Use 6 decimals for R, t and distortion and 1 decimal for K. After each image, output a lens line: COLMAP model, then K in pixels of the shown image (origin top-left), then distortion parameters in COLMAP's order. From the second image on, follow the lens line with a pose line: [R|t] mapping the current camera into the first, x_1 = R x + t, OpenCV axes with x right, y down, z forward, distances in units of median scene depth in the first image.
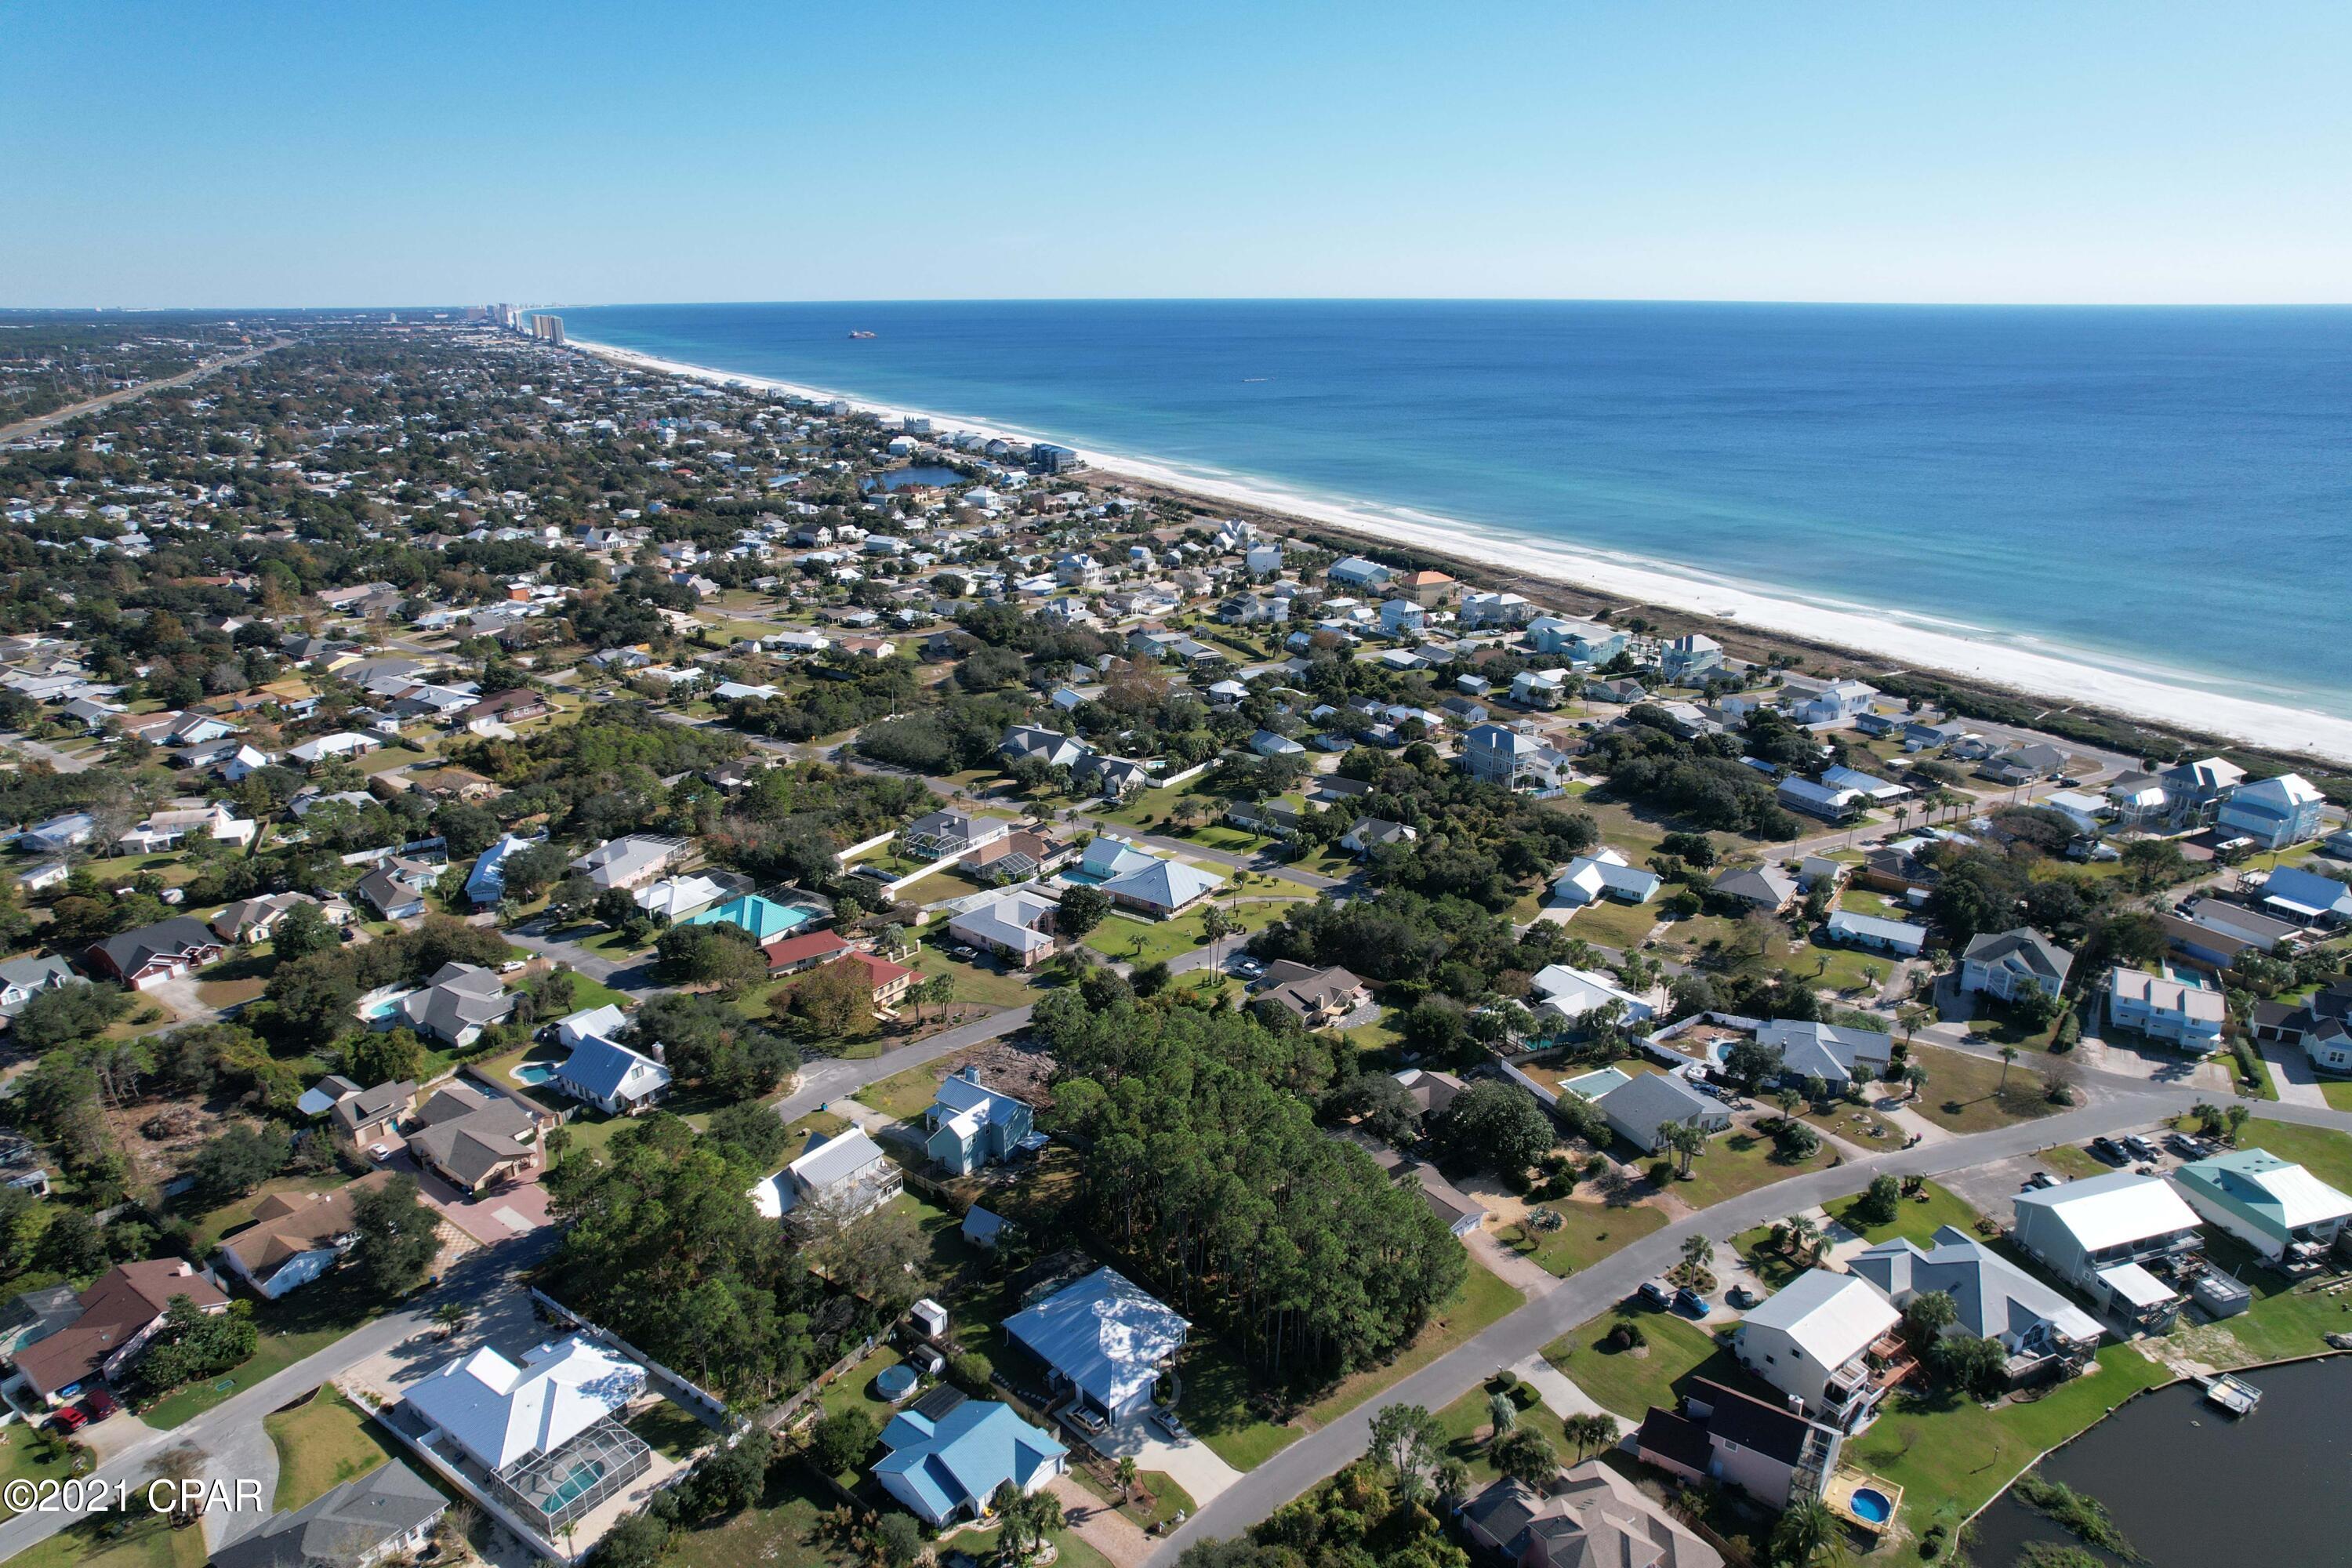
lens RADIAL K [[1498.6, 0, 1178.2], [0, 1498.6, 782.6], [0, 0, 1]] dist [-0.063540, 0.054201]
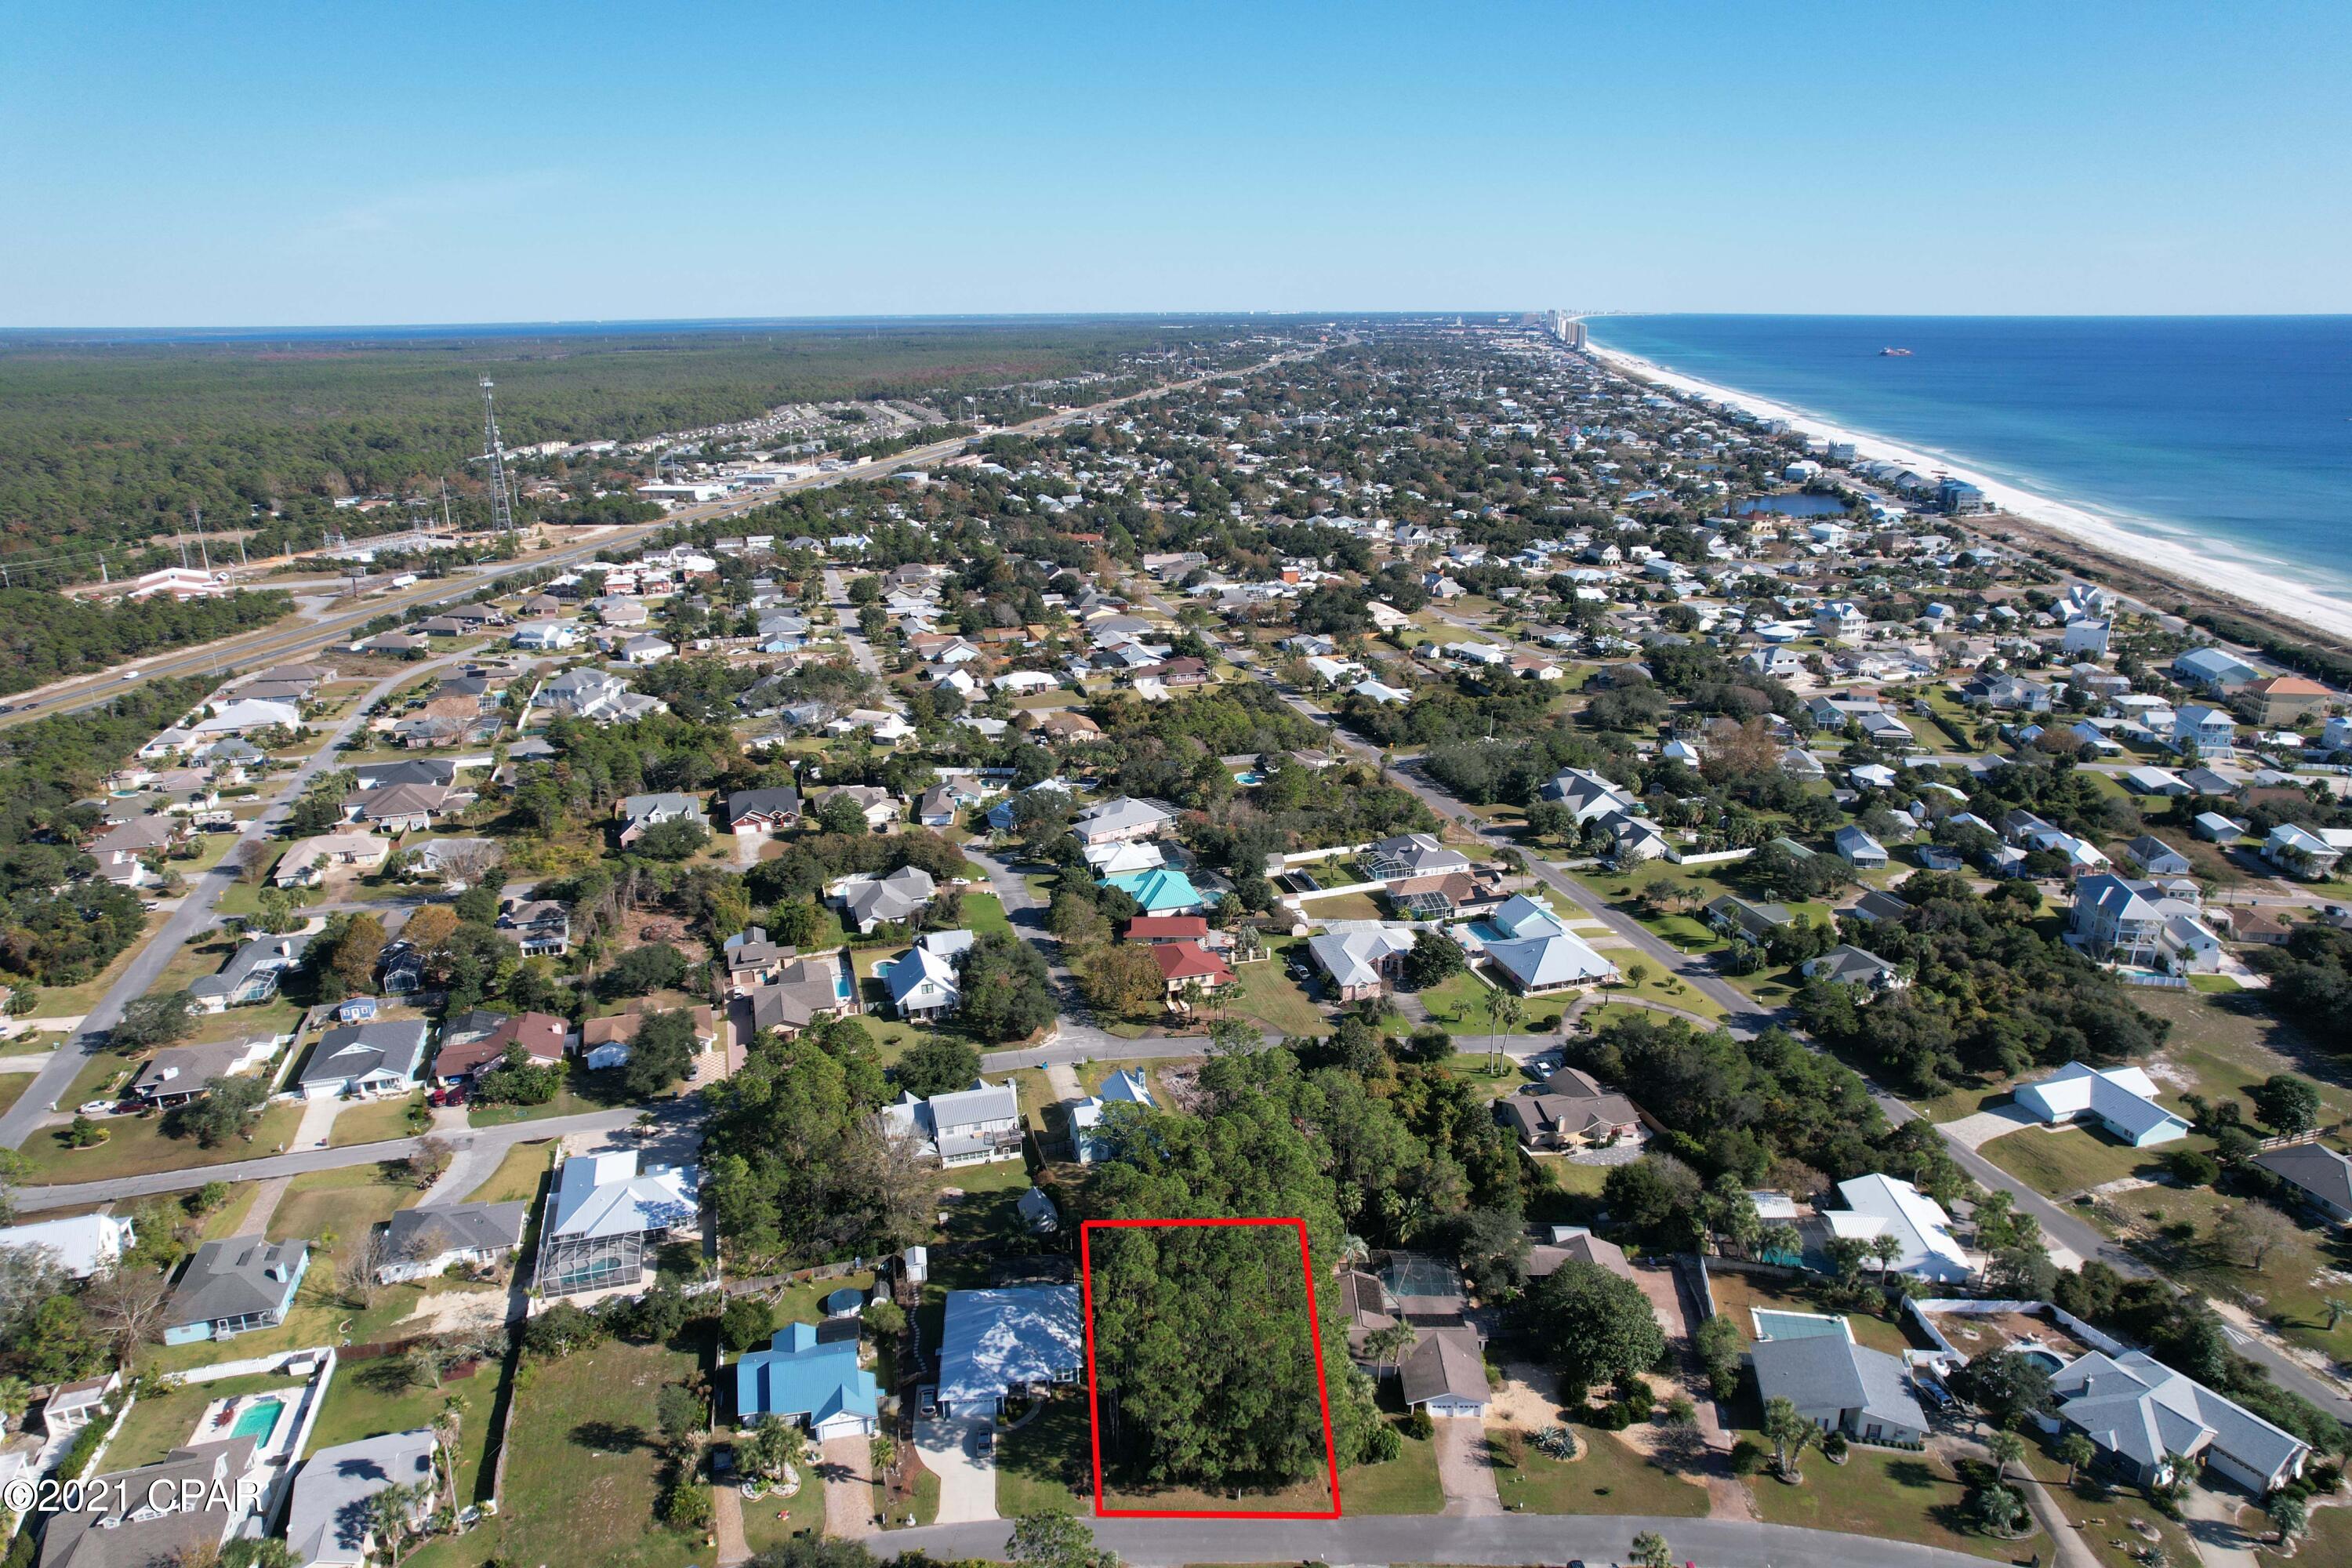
lens RADIAL K [[1498.6, 0, 1180.0], [0, 1498.6, 784.1], [0, 0, 1]] dist [-0.063540, 0.054201]
pose [[0.791908, 0.185726, -0.581710, 0.280474], [-0.188611, 0.980439, 0.056266, -0.039810], [0.580781, 0.065160, 0.811448, 0.109800]]
